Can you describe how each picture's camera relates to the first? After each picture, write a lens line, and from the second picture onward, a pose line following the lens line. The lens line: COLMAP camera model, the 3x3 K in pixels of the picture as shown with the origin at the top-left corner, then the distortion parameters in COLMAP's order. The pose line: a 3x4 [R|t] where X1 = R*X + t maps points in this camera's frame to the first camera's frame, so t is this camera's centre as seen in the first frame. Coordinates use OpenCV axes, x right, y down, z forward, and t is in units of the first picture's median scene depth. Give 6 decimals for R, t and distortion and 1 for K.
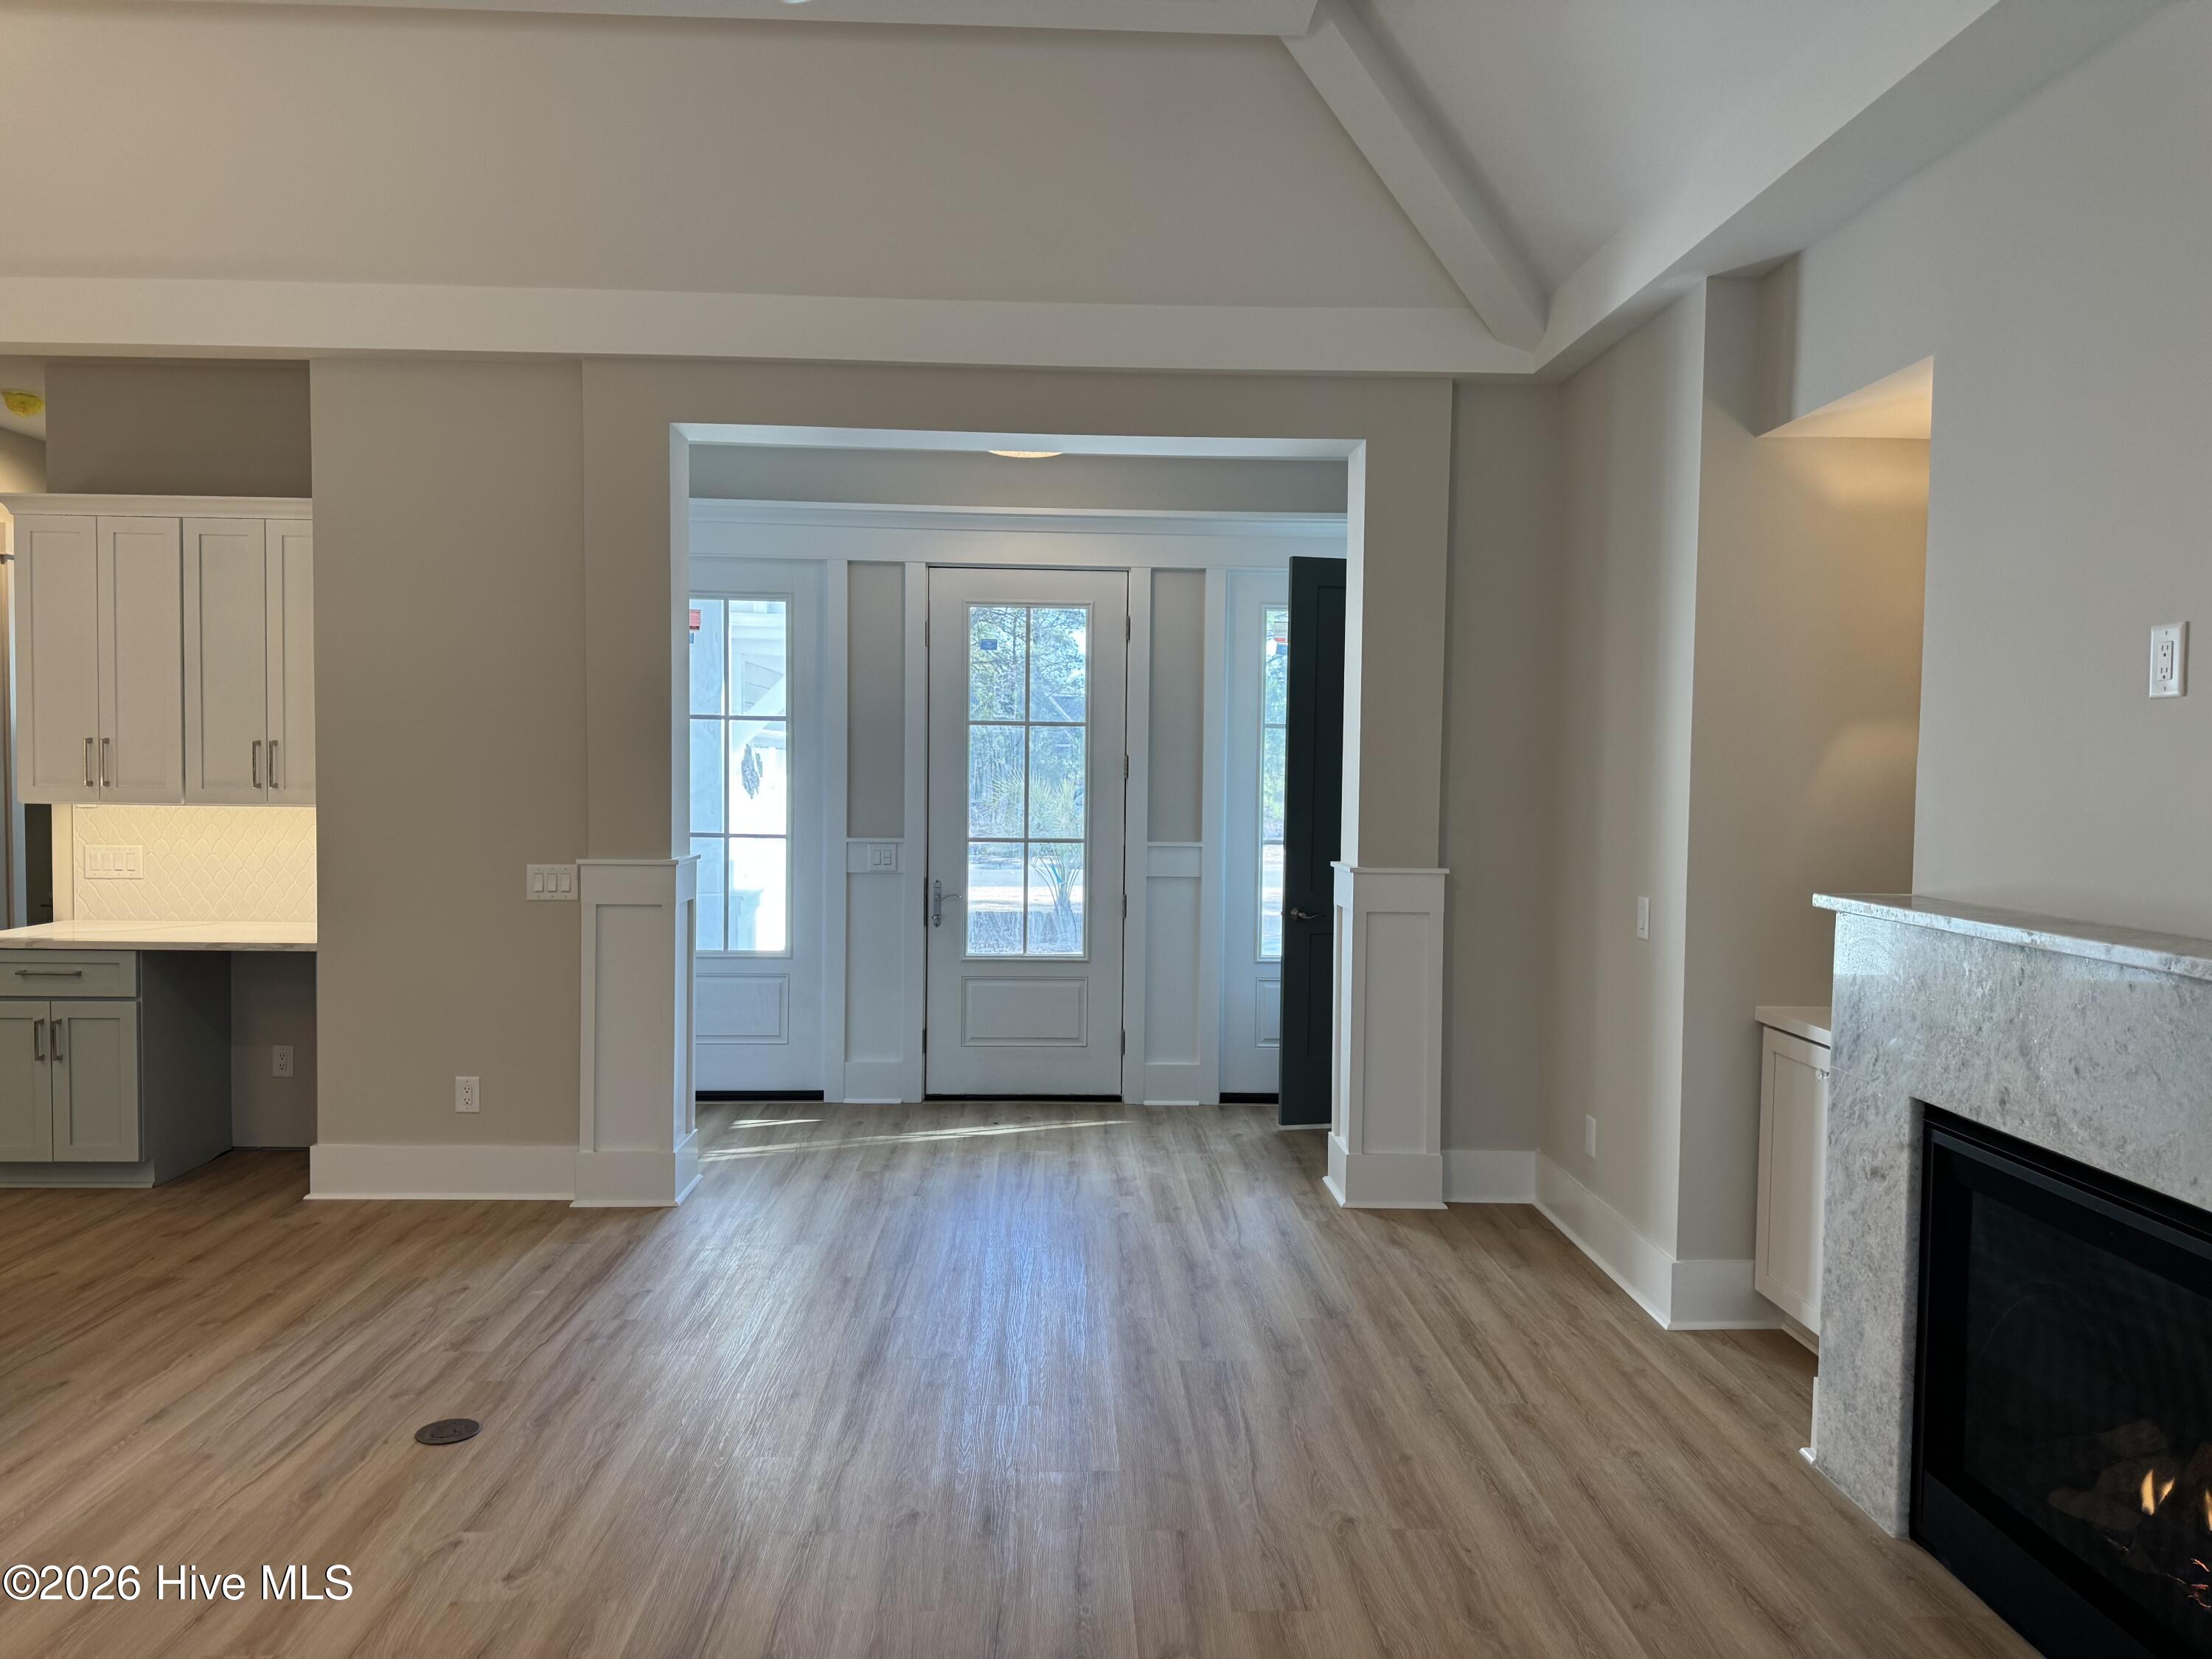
lens RADIAL K [[1548.3, 0, 1104.4], [0, 1548.3, 833.7], [0, 0, 1]] dist [0.111390, -0.167810]
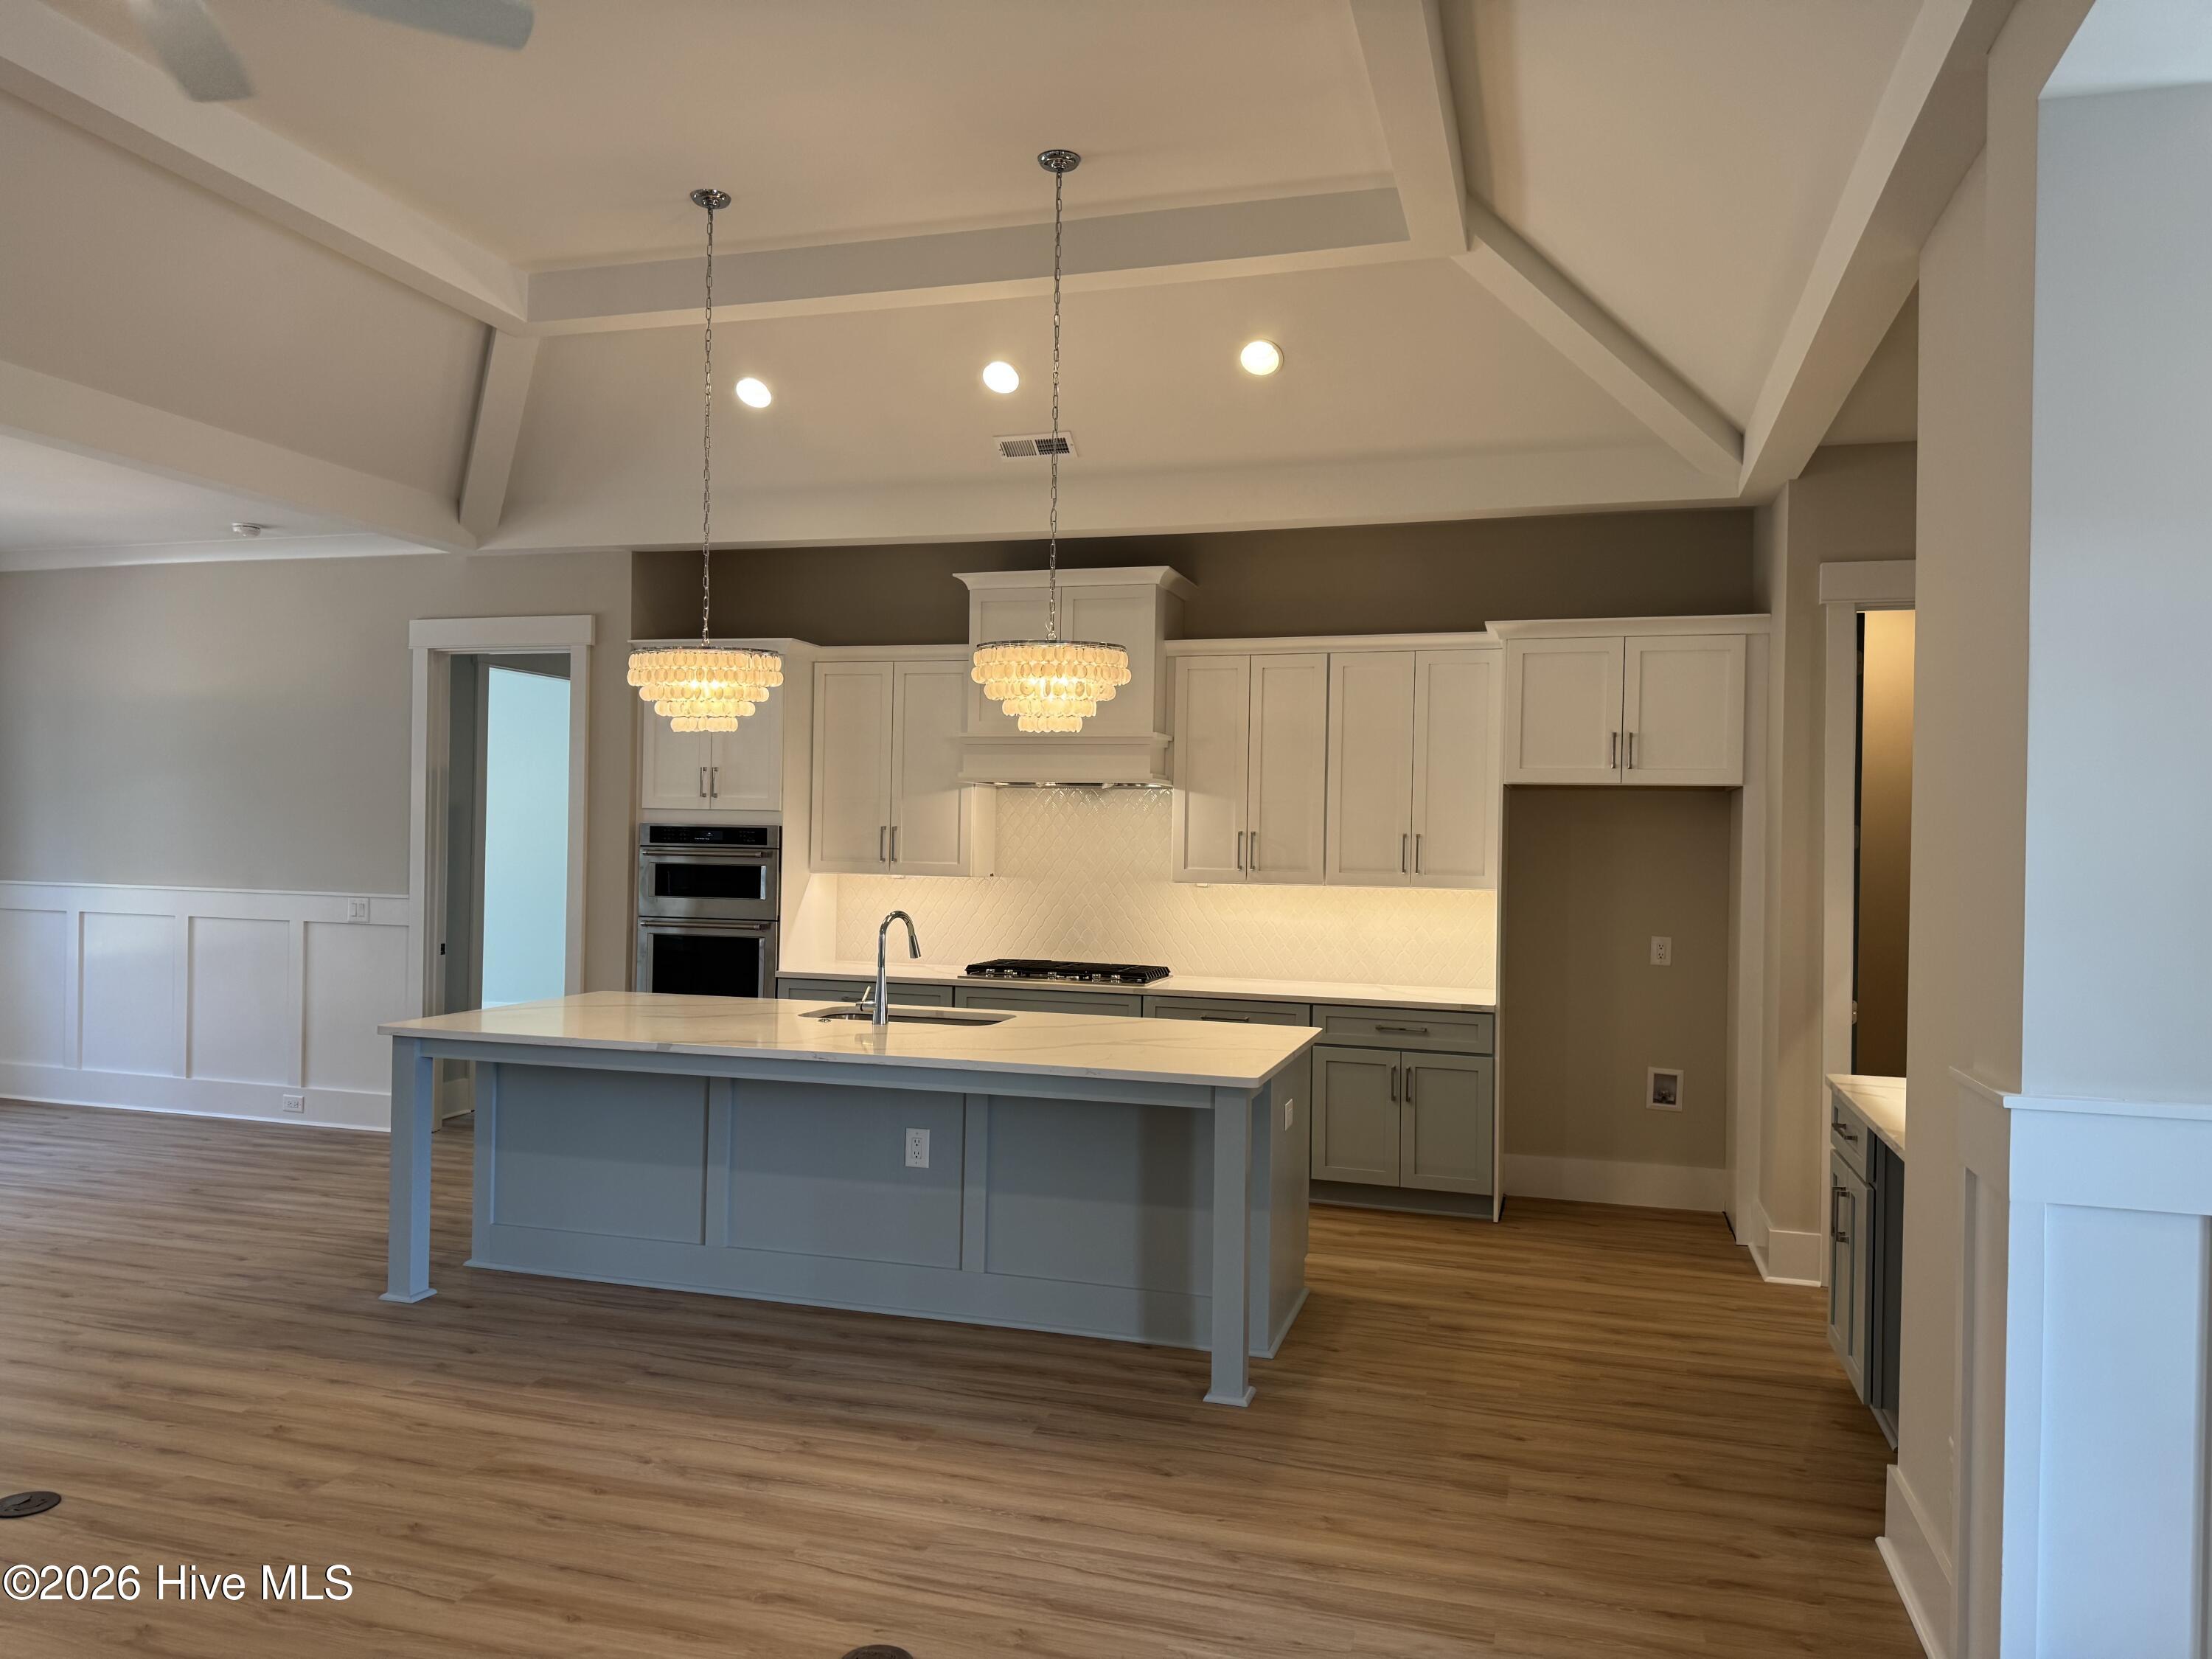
lens RADIAL K [[1566.0, 0, 1106.0], [0, 1566.0, 829.5], [0, 0, 1]] dist [0.057518, -0.073482]
pose [[-0.320781, -0.023663, -0.946858, 0.269773], [-0.066037, 0.997814, -0.002564, -0.046850], [0.944849, 0.061705, -0.321642, 1.100362]]
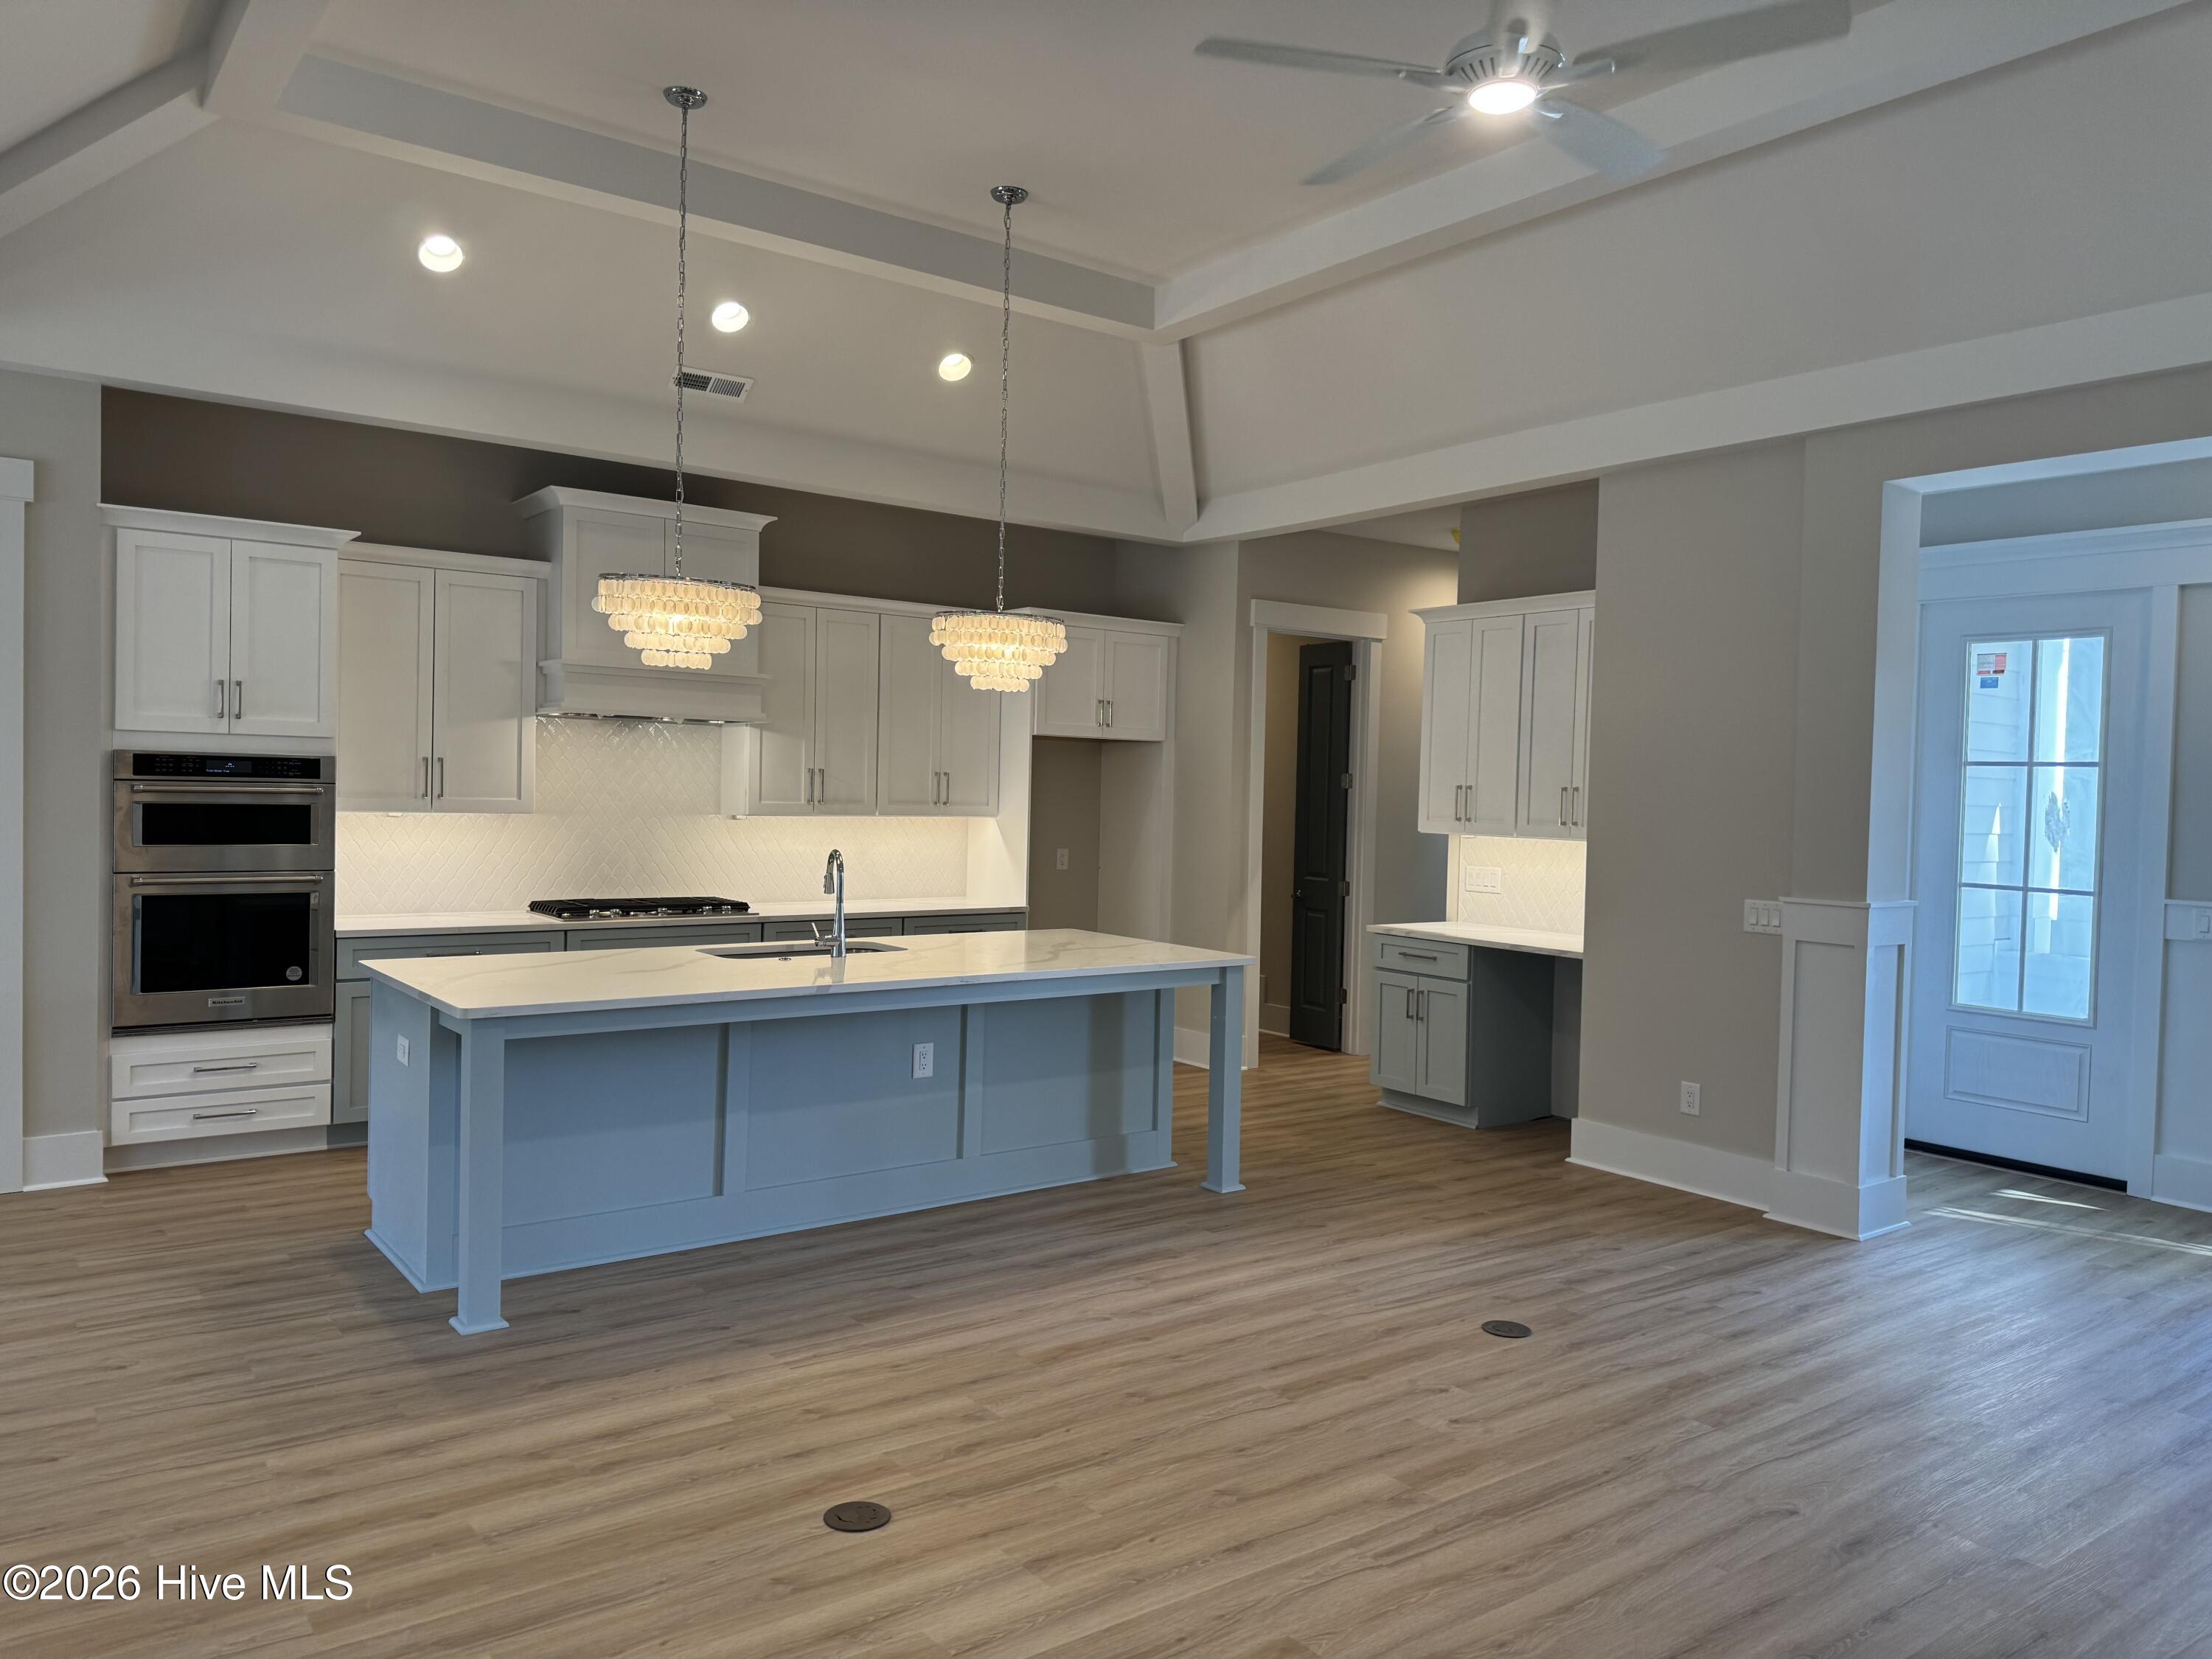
lens RADIAL K [[1548.3, 0, 1104.4], [0, 1548.3, 833.7], [0, 0, 1]] dist [0.111390, -0.167810]
pose [[0.574517, 0.028156, -0.818008, 0.341132], [-0.055575, 0.998444, -0.004665, 0.004834], [0.816604, 0.048141, 0.575188, -0.007529]]
